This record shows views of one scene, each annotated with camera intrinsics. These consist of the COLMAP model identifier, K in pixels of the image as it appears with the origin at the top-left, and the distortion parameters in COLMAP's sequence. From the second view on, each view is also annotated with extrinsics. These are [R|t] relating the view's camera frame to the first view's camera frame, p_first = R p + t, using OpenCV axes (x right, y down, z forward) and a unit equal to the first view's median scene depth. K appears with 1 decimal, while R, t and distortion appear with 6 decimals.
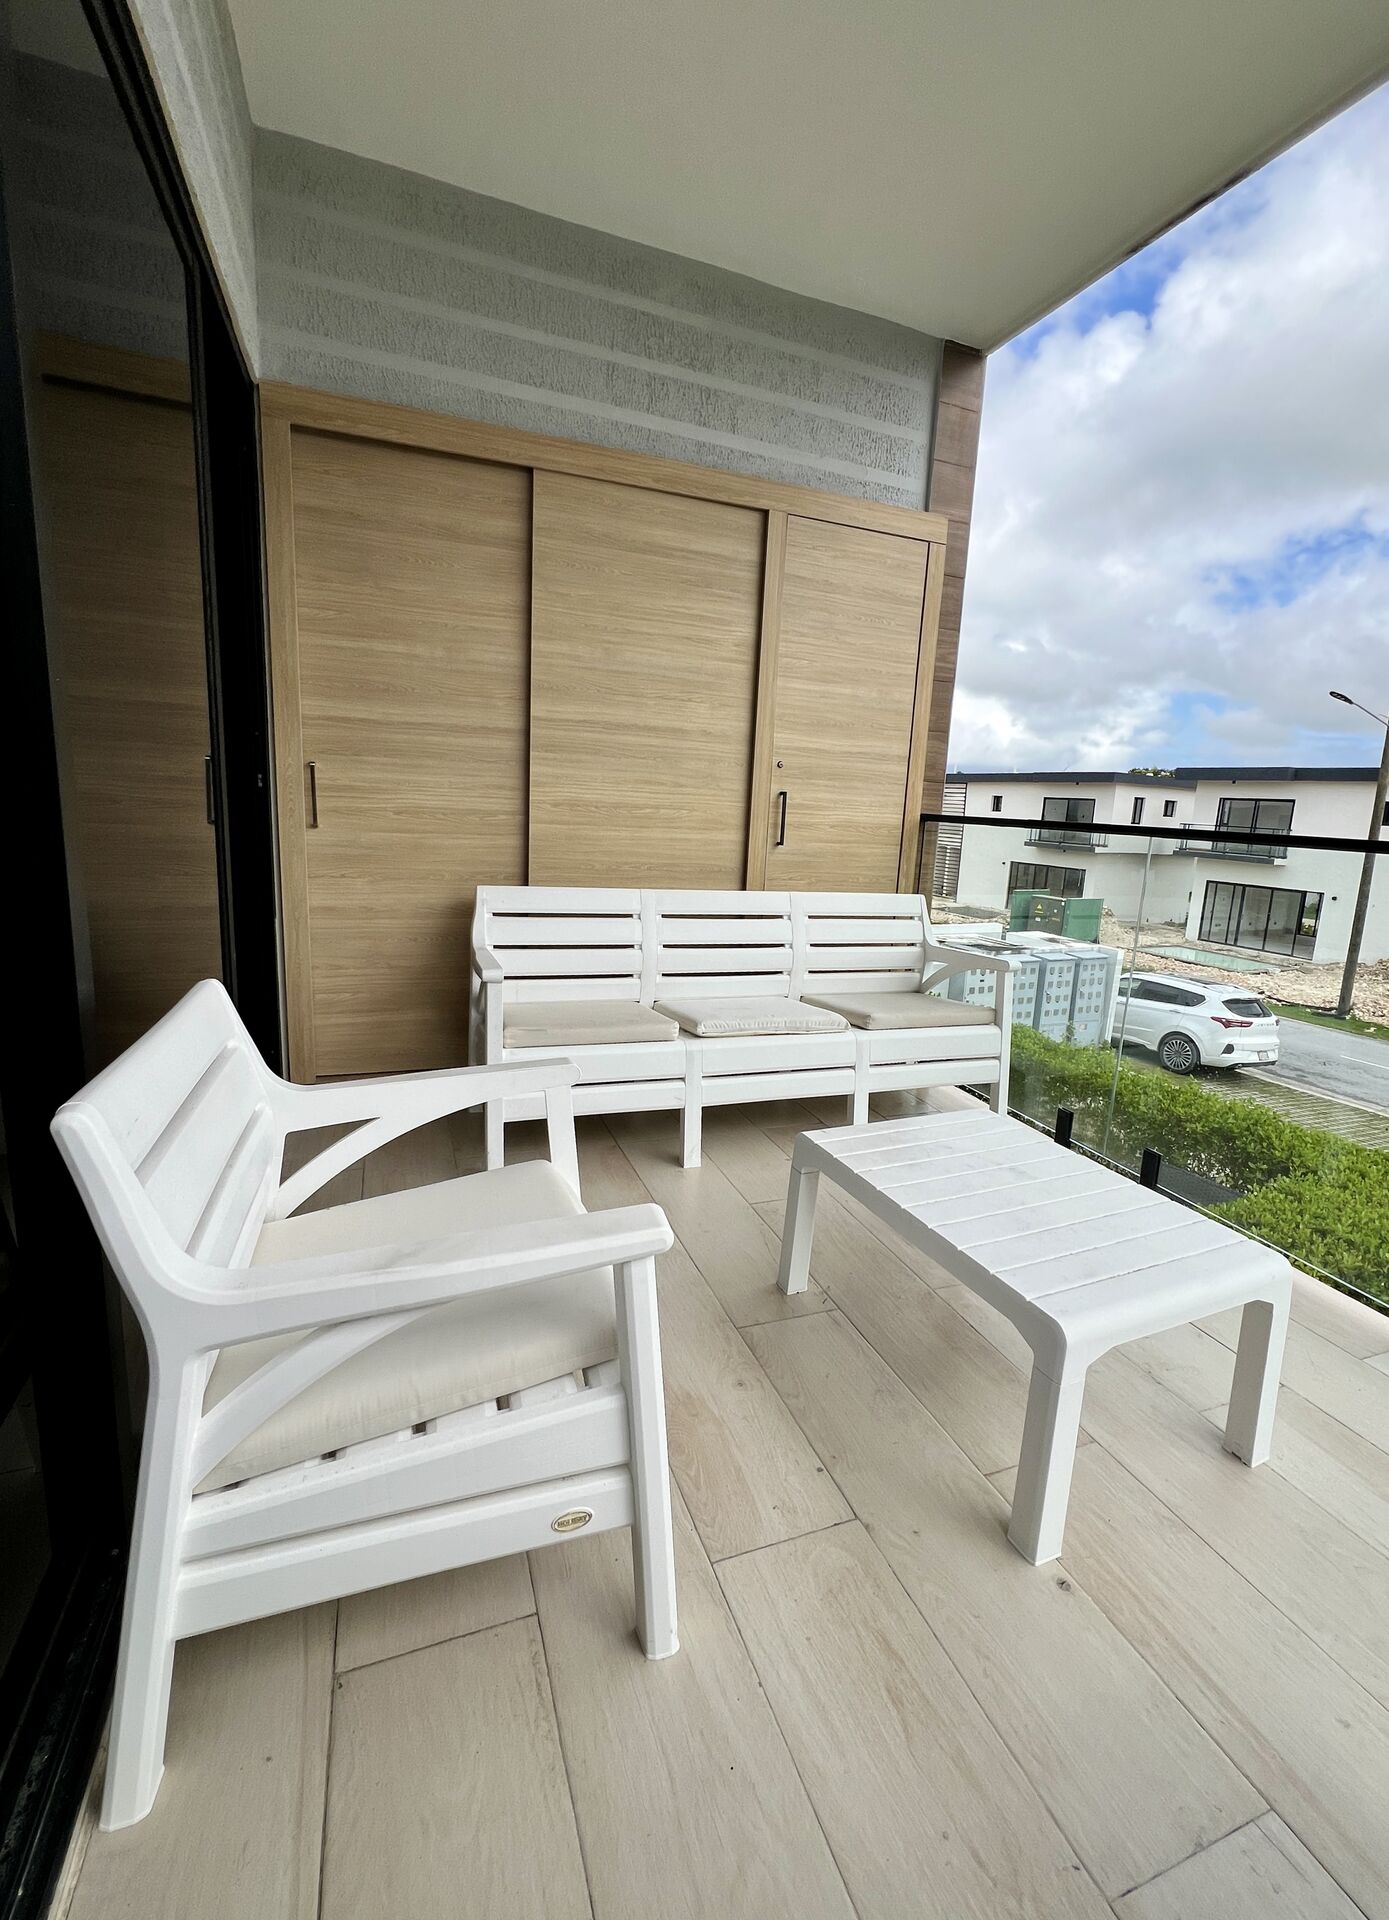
lens RADIAL K [[847.7, 0, 752.5], [0, 847.7, 967.3], [0, 0, 1]] dist [0.002801, -0.000301]
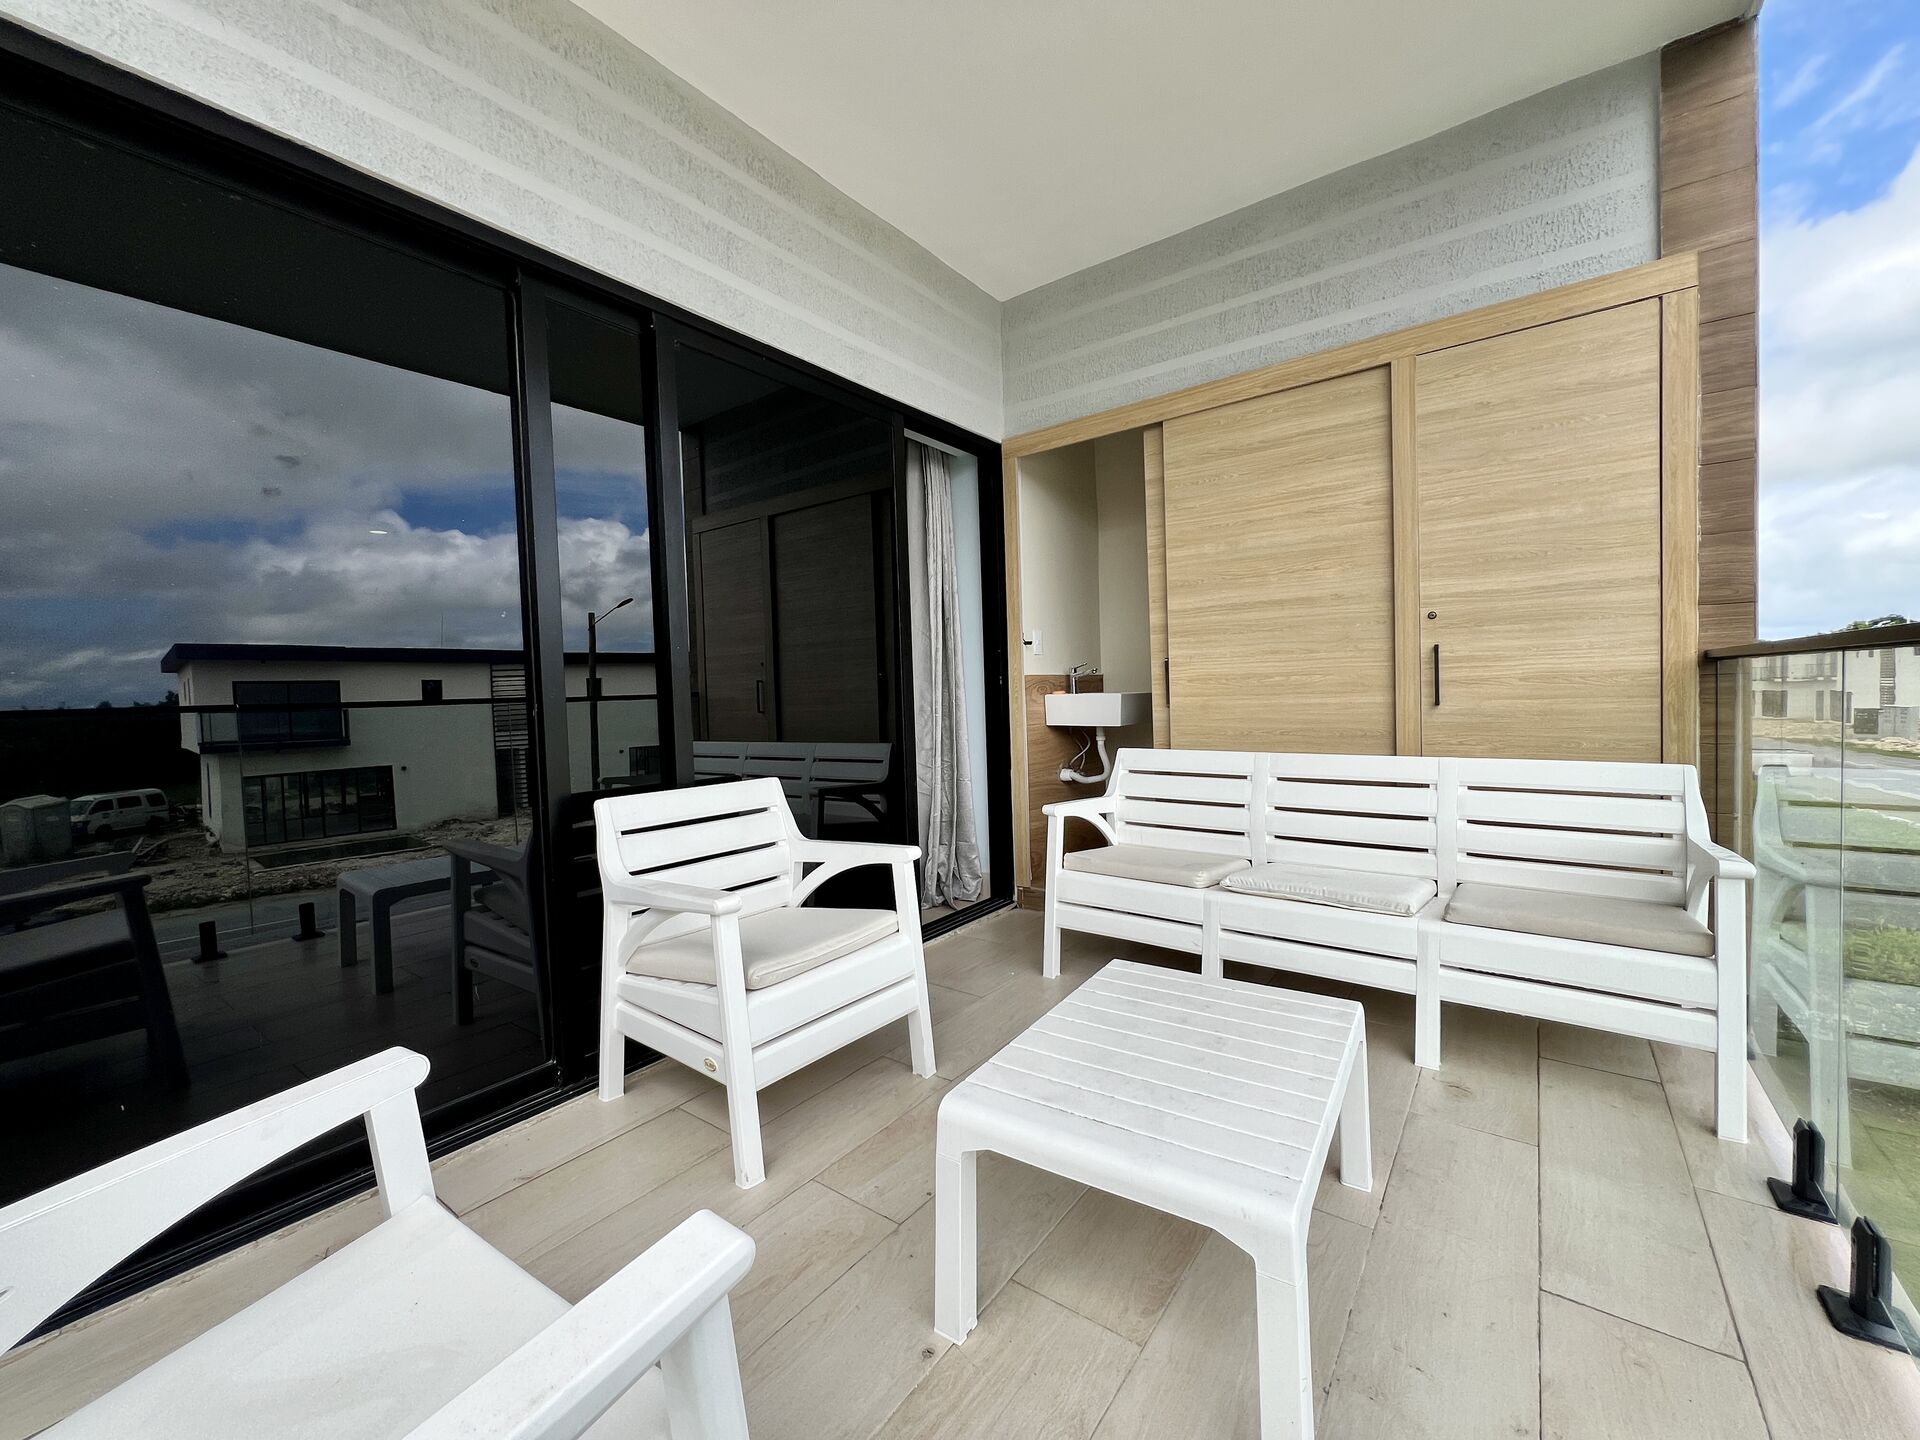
lens RADIAL K [[775.8, 0, 964.0], [0, 775.8, 715.1], [0, 0, 1]] dist [-0.003851, -0.000233]
pose [[0.514766, -0.032896, -0.856699, 0.478111], [-0.090250, 0.991632, -0.092305, -0.015256], [0.852567, 0.124832, 0.507490, 0.178305]]
